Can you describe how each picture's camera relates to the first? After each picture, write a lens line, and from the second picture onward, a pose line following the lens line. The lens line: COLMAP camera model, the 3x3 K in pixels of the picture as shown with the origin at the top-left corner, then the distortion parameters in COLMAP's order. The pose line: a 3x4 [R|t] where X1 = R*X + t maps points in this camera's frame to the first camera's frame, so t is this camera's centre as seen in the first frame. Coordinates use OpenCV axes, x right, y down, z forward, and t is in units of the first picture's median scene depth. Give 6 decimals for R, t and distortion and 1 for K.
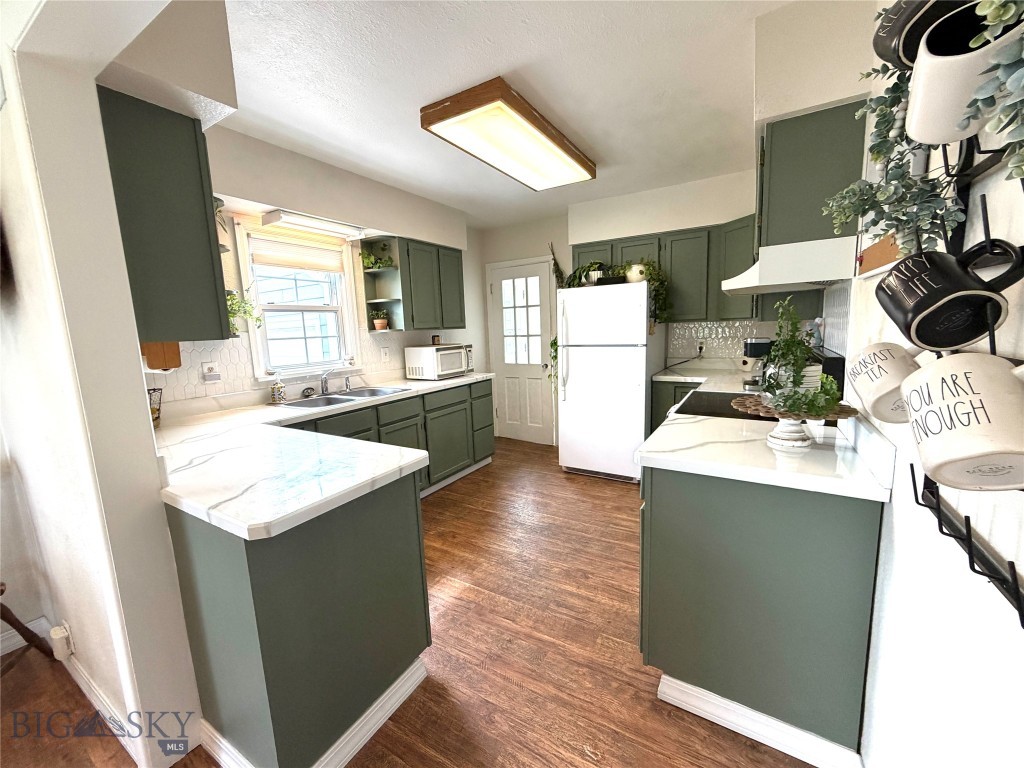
lens RADIAL K [[408.6, 0, 510.4], [0, 408.6, 384.2], [0, 0, 1]] dist [-0.001606, 0.000702]
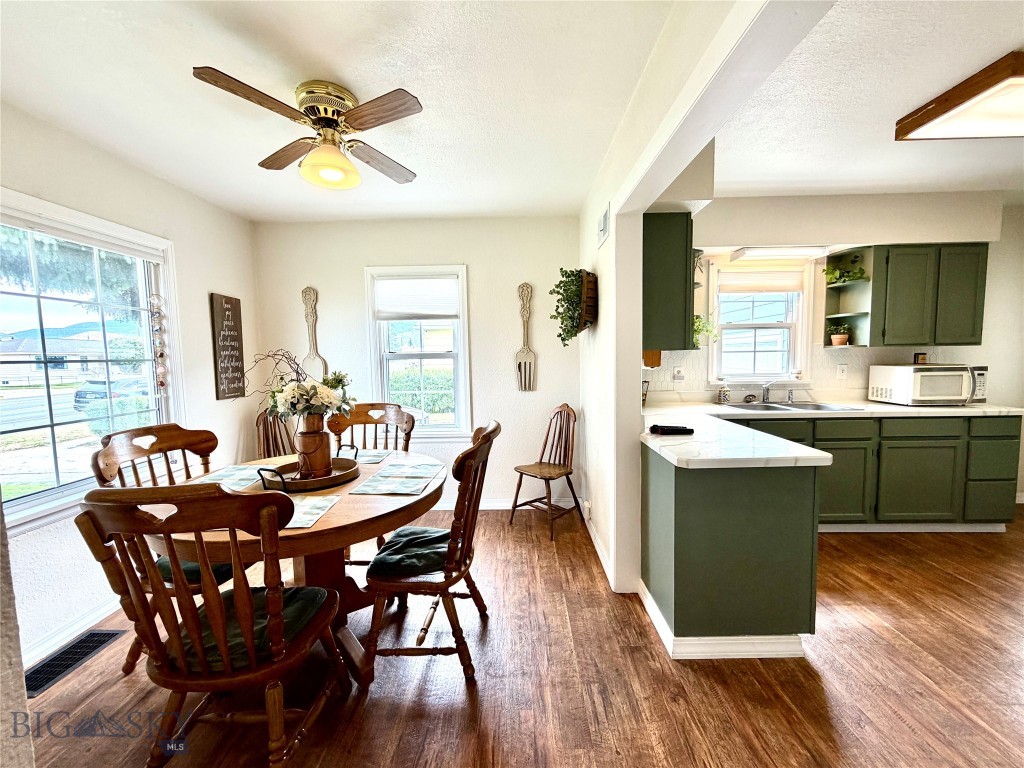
lens RADIAL K [[408.2, 0, 510.8], [0, 408.2, 384.6], [0, 0, 1]] dist [-0.000415, -0.000040]
pose [[0.503166, 0.094036, -0.859059, 0.151325], [-0.124236, 0.991607, 0.035778, 0.023589], [0.855213, 0.088724, 0.510625, -0.168710]]
